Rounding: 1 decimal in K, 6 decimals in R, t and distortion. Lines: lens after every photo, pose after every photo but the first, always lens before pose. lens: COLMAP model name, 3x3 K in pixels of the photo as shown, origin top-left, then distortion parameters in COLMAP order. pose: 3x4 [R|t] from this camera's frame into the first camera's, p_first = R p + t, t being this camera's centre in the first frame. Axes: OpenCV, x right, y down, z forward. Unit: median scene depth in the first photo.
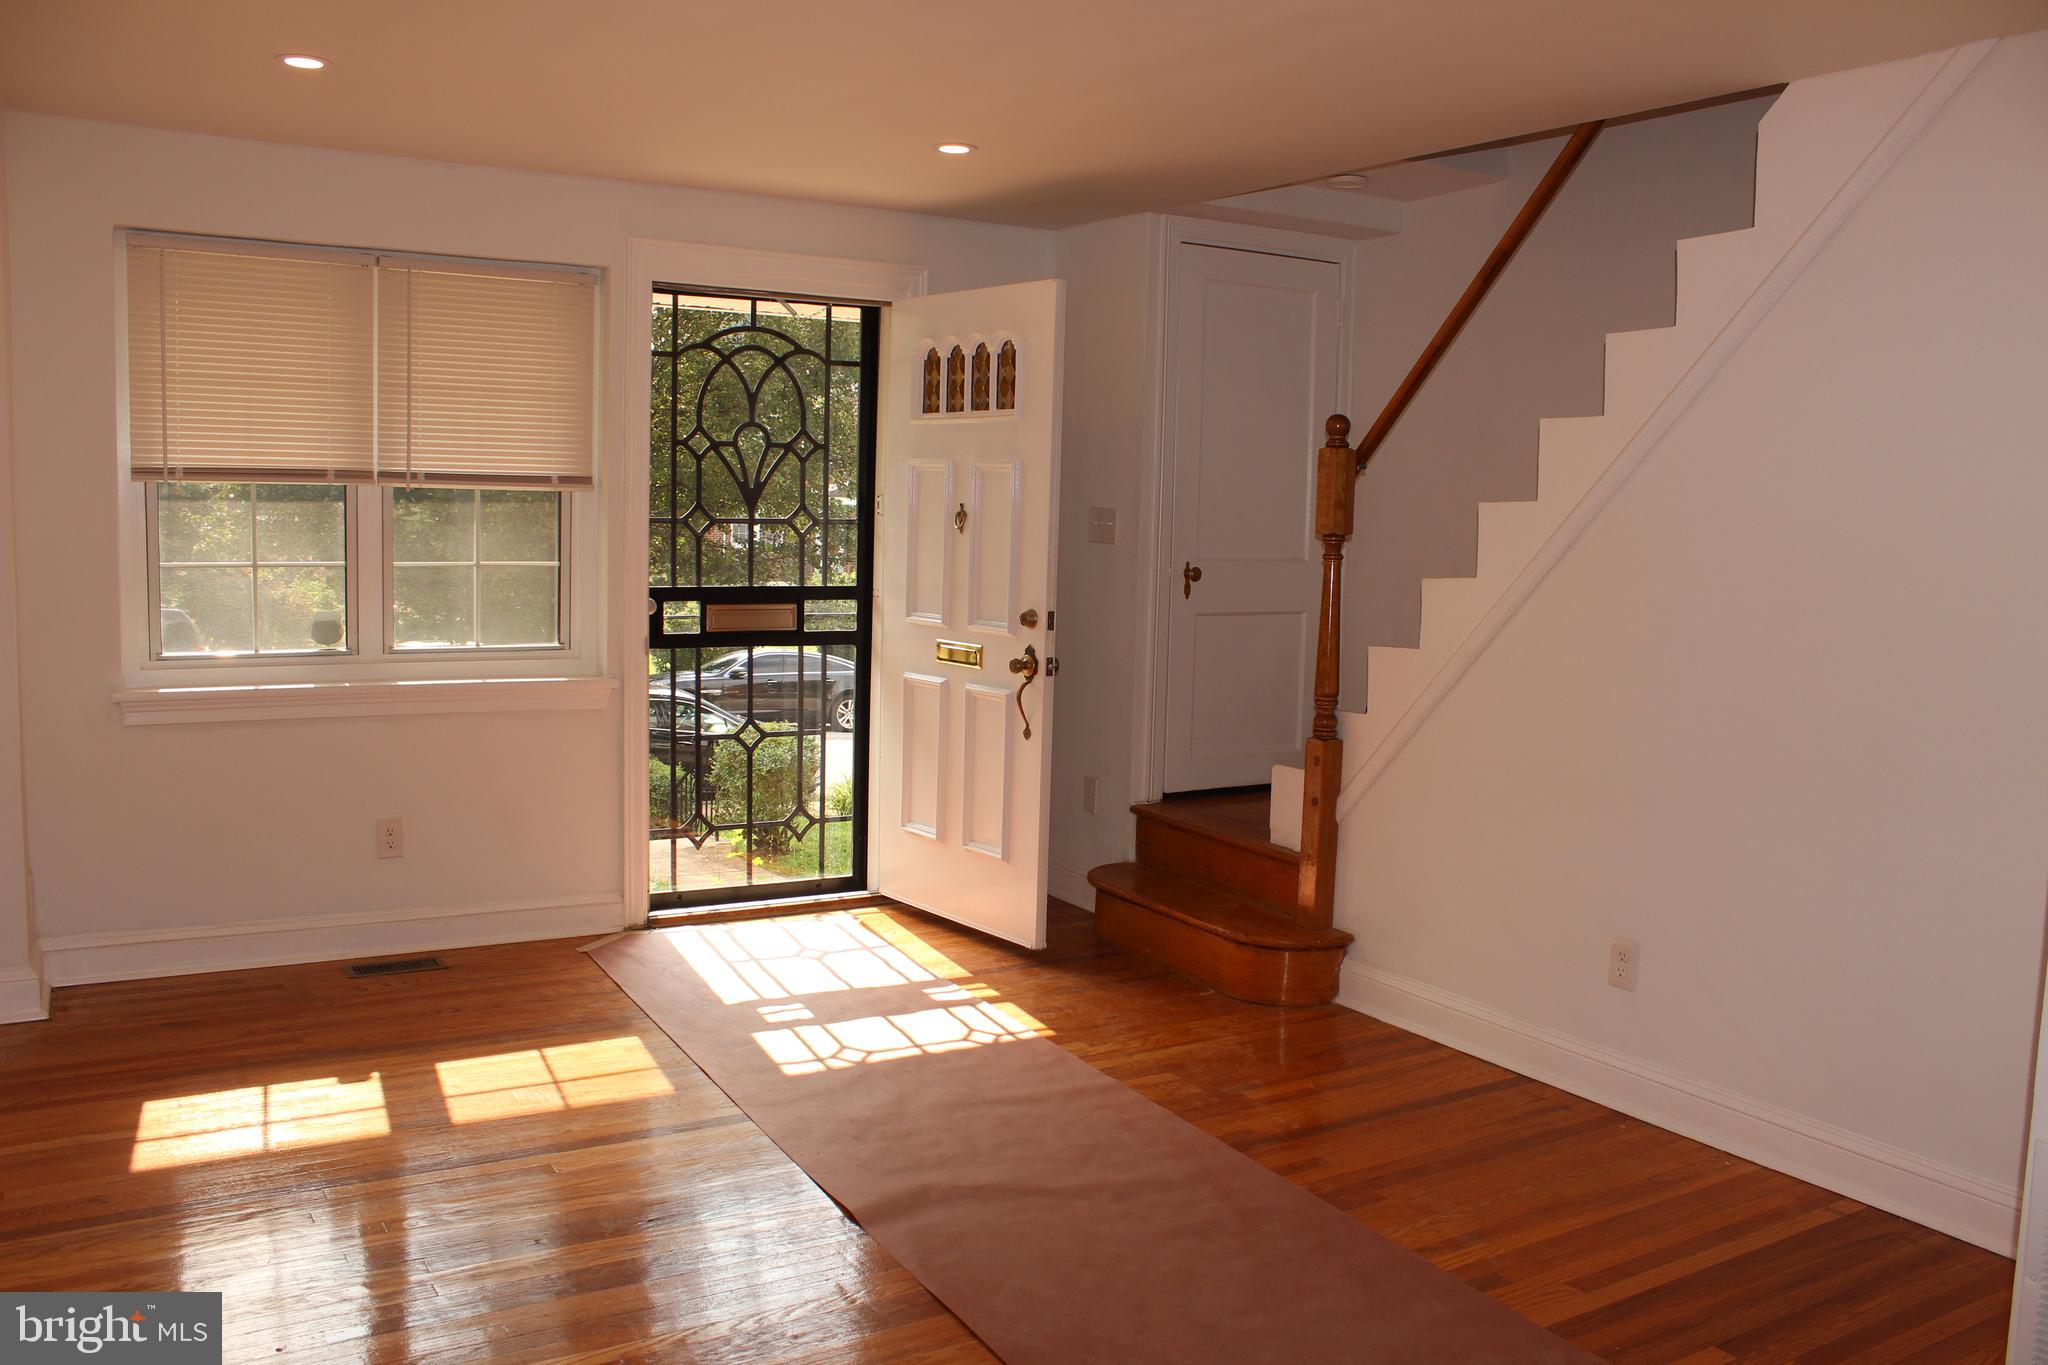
lens RADIAL K [[1719.9, 0, 1050.0], [0, 1719.9, 696.9], [0, 0, 1]] dist [-0.169422, 0.158683]
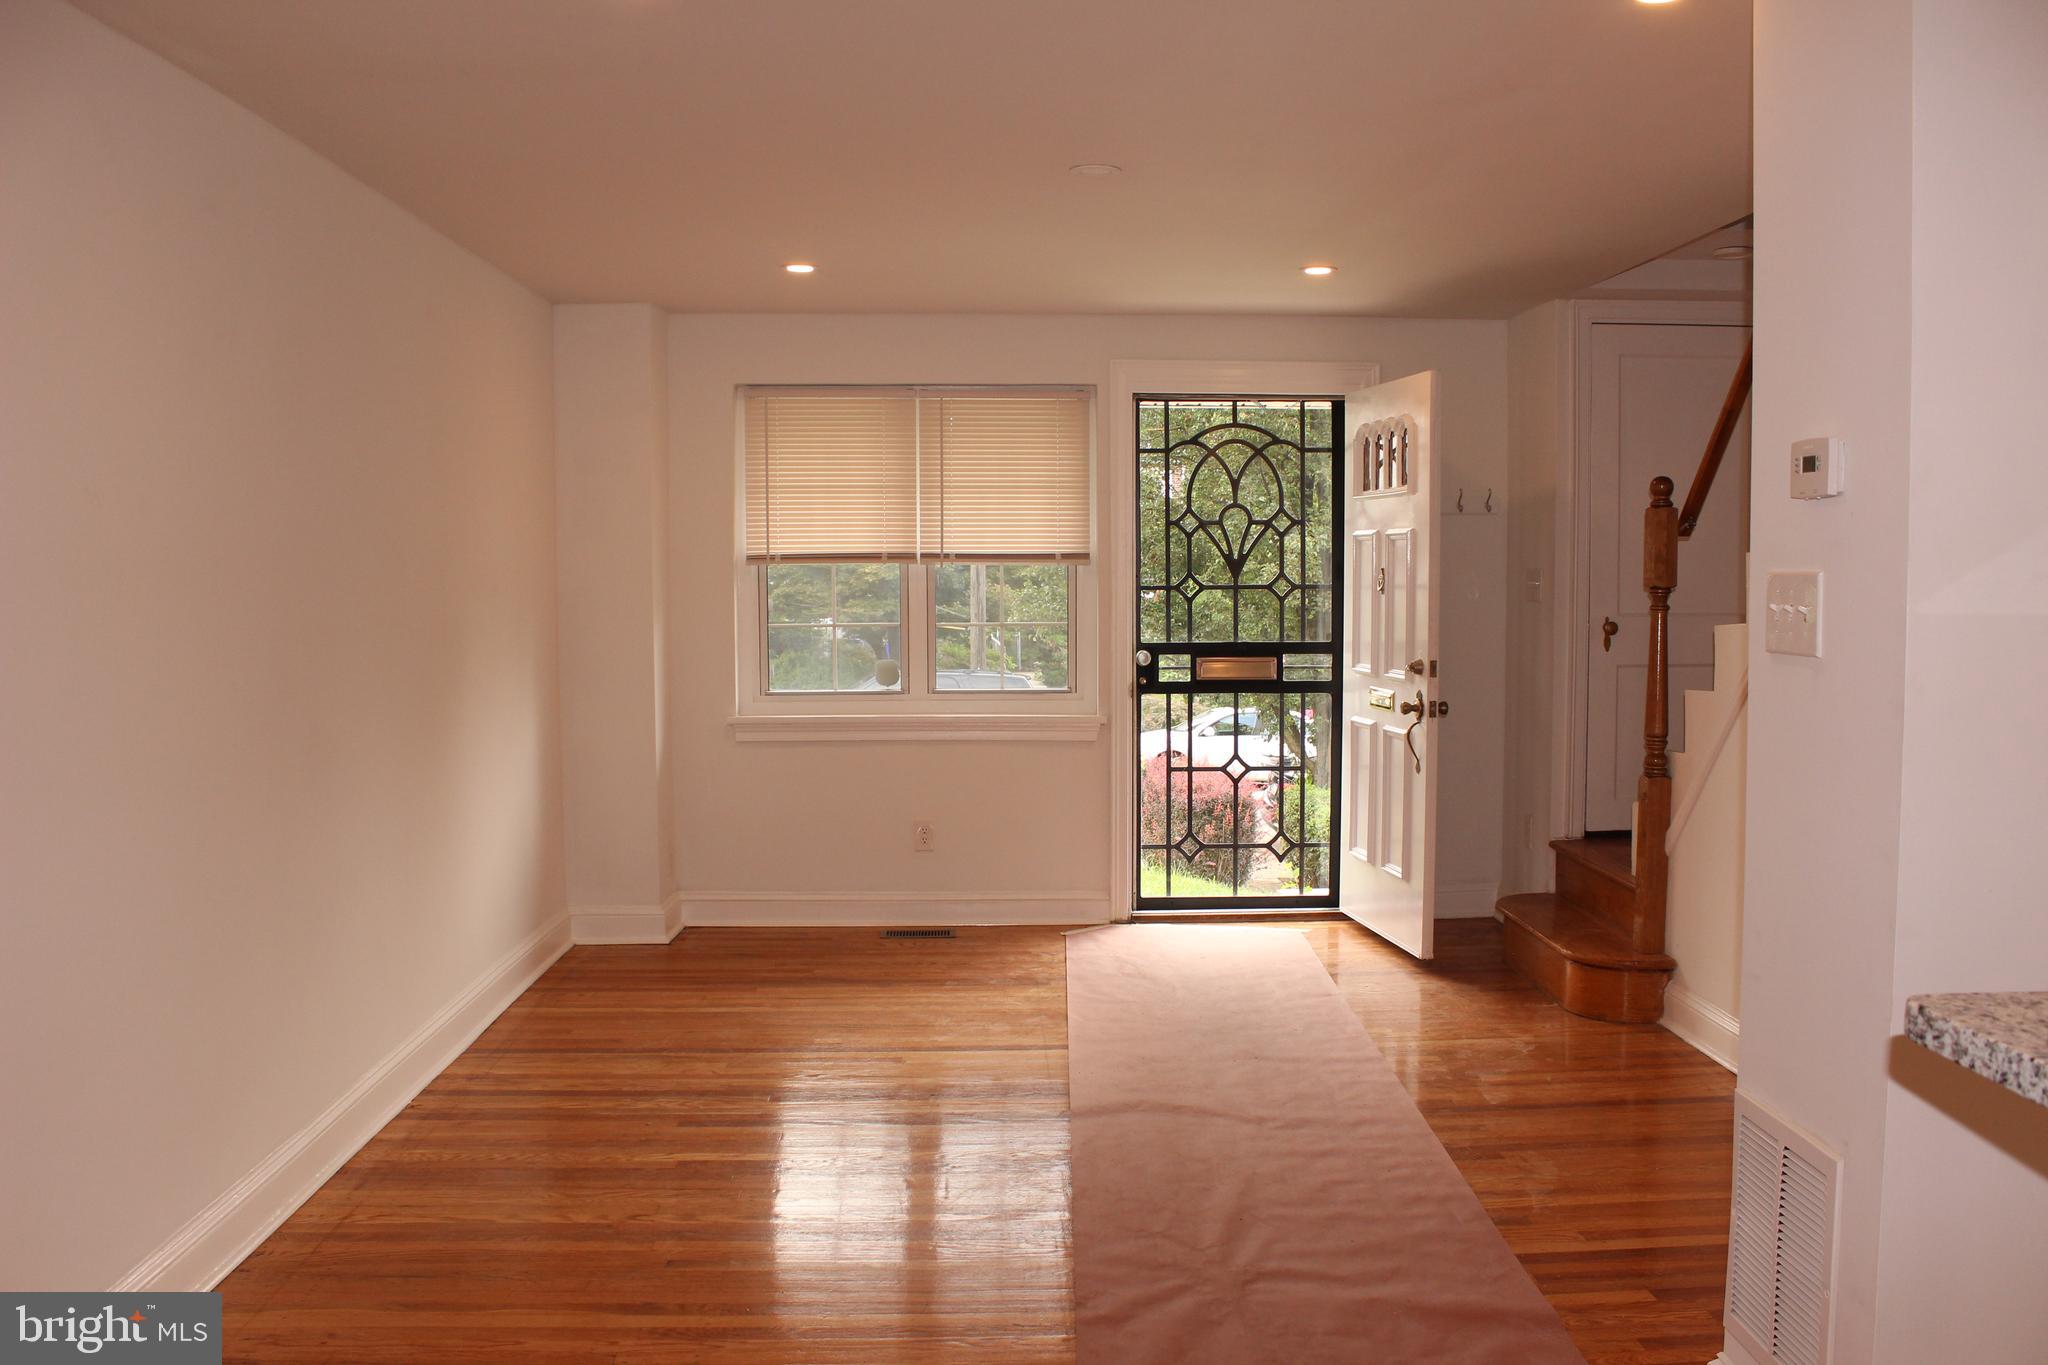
lens RADIAL K [[1728.1, 0, 1024.0], [0, 1728.1, 682.5], [0, 0, 1]] dist [-0.155573, 0.136548]
pose [[0.870082, 0.002434, -0.492901, 0.297979], [-0.027724, 0.998646, -0.044007, 0.020609], [0.492127, 0.051955, 0.868972, -0.110963]]
